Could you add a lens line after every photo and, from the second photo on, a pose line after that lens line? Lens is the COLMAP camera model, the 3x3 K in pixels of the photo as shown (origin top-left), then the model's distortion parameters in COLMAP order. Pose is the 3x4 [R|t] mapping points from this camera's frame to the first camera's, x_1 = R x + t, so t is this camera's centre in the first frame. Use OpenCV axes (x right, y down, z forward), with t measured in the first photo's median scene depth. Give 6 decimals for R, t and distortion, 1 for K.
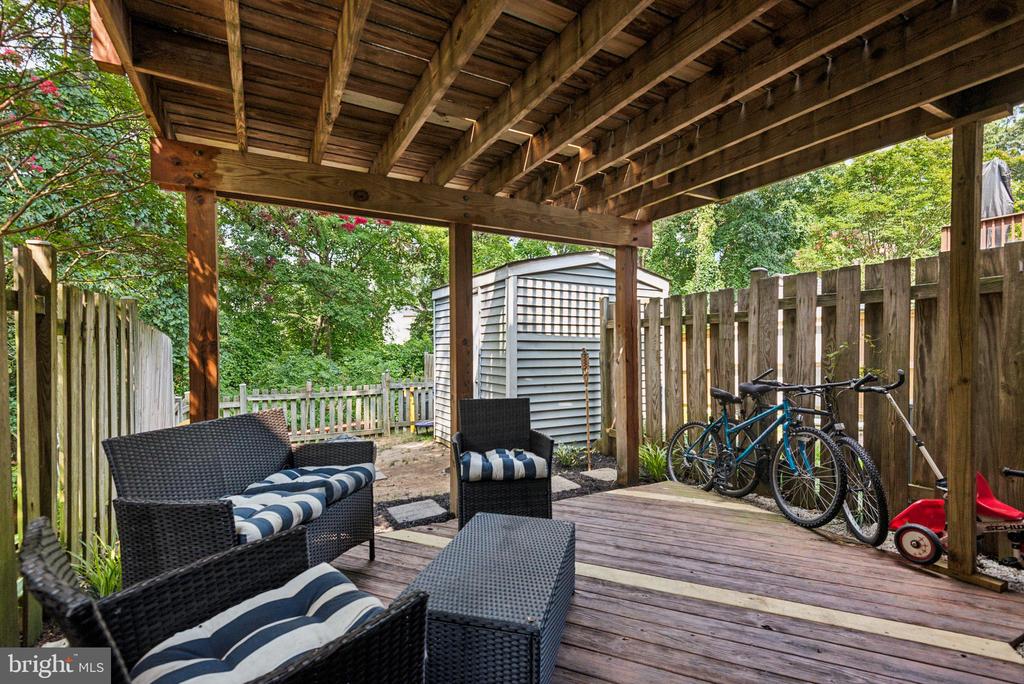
lens RADIAL K [[461.8, 0, 513.5], [0, 461.8, 356.0], [0, 0, 1]] dist [0.020872, -0.007079]
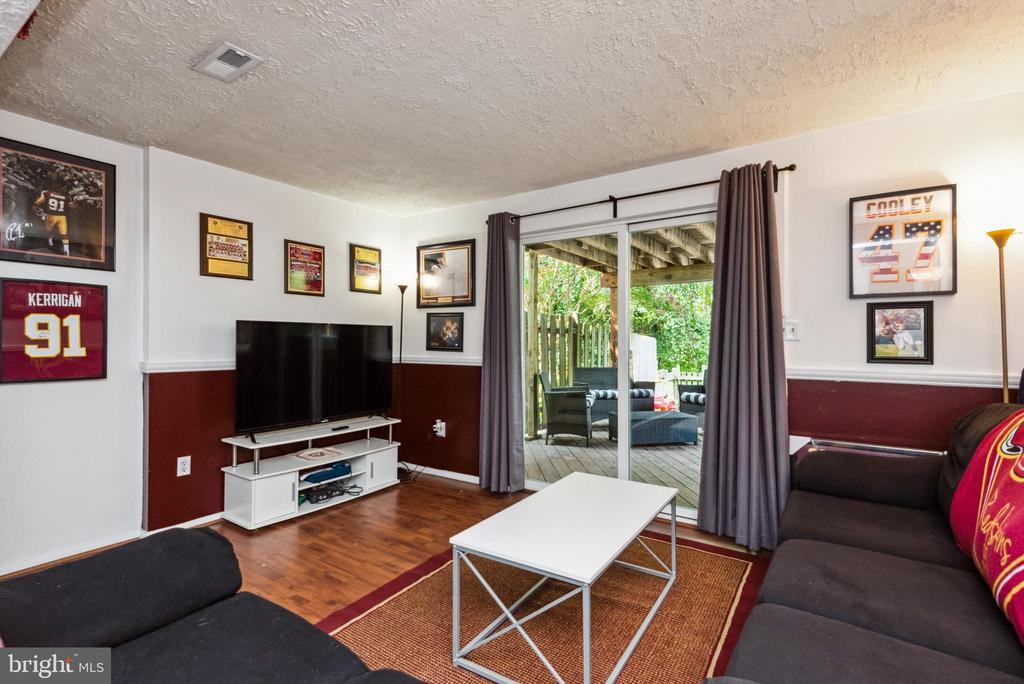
lens RADIAL K [[461.8, 0, 514.1], [0, 461.8, 341.5], [0, 0, 1]] dist [0.020872, -0.007079]
pose [[0.453666, -0.003853, -0.891164, 0.431228], [-0.006961, 0.999945, -0.007867, -0.002744], [0.891145, 0.009772, 0.453614, -0.221462]]
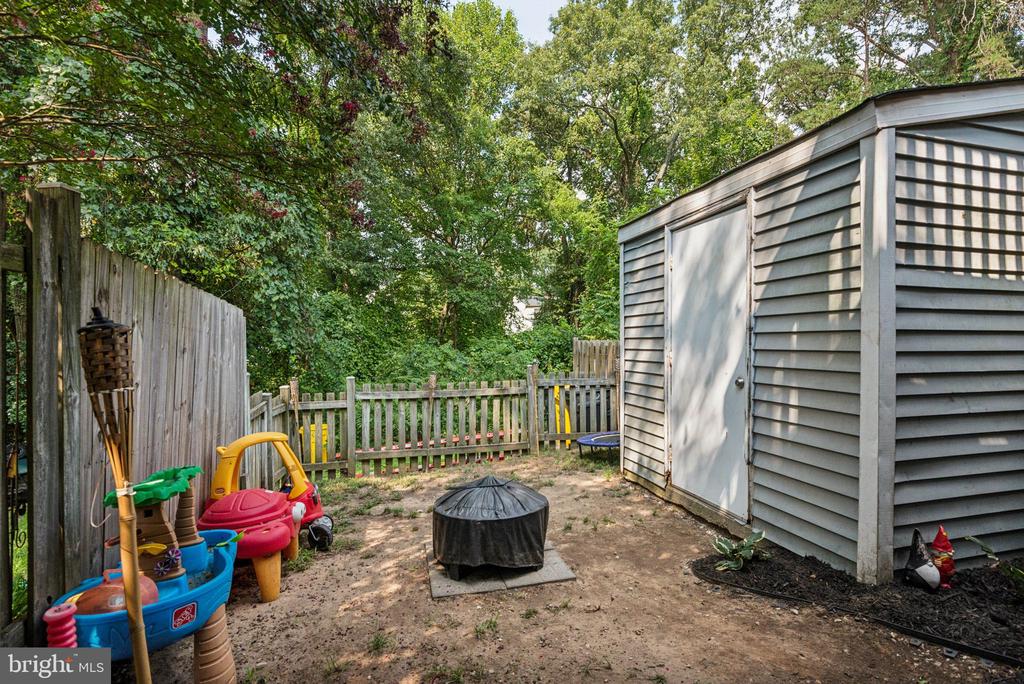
lens RADIAL K [[480.1, 0, 512.6], [0, 480.1, 342.9], [0, 0, 1]] dist [0.014573, -0.002935]
pose [[0.967252, -0.001333, -0.253815, -0.121372], [-0.001654, 0.999932, -0.011551, 0.013100], [0.253813, 0.011592, 0.967184, 0.285440]]
